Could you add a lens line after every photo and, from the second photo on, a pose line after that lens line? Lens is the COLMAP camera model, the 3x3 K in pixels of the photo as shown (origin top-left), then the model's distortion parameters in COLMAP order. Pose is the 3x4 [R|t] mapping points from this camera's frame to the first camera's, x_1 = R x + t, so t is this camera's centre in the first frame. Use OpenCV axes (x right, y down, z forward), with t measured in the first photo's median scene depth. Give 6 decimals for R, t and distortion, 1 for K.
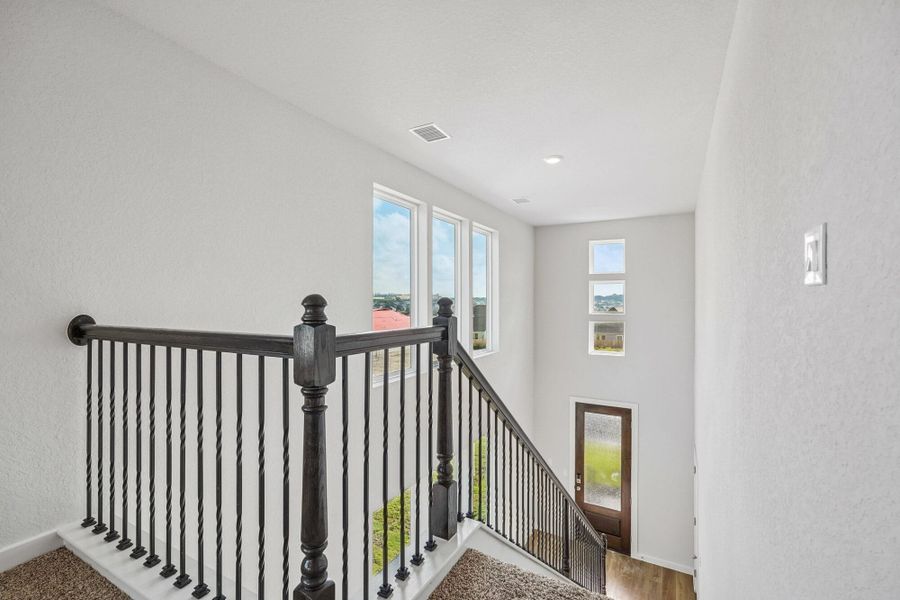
lens RADIAL K [[402.9, 0, 449.5], [0, 402.9, 298.2], [0, 0, 1]] dist [-0.005437, 0.002974]
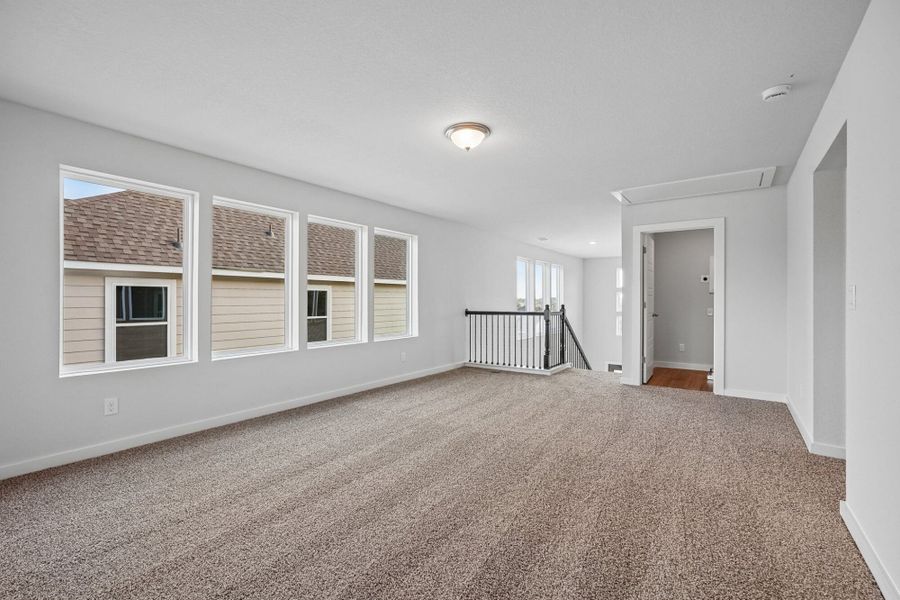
lens RADIAL K [[402.9, 0, 448.9], [0, 402.9, 300.0], [0, 0, 1]] dist [-0.005437, 0.002974]
pose [[0.994882, 0.000154, -0.101046, -0.146650], [-0.000027, 0.999999, 0.001258, -0.008121], [0.101046, -0.001249, 0.994881, -0.614700]]
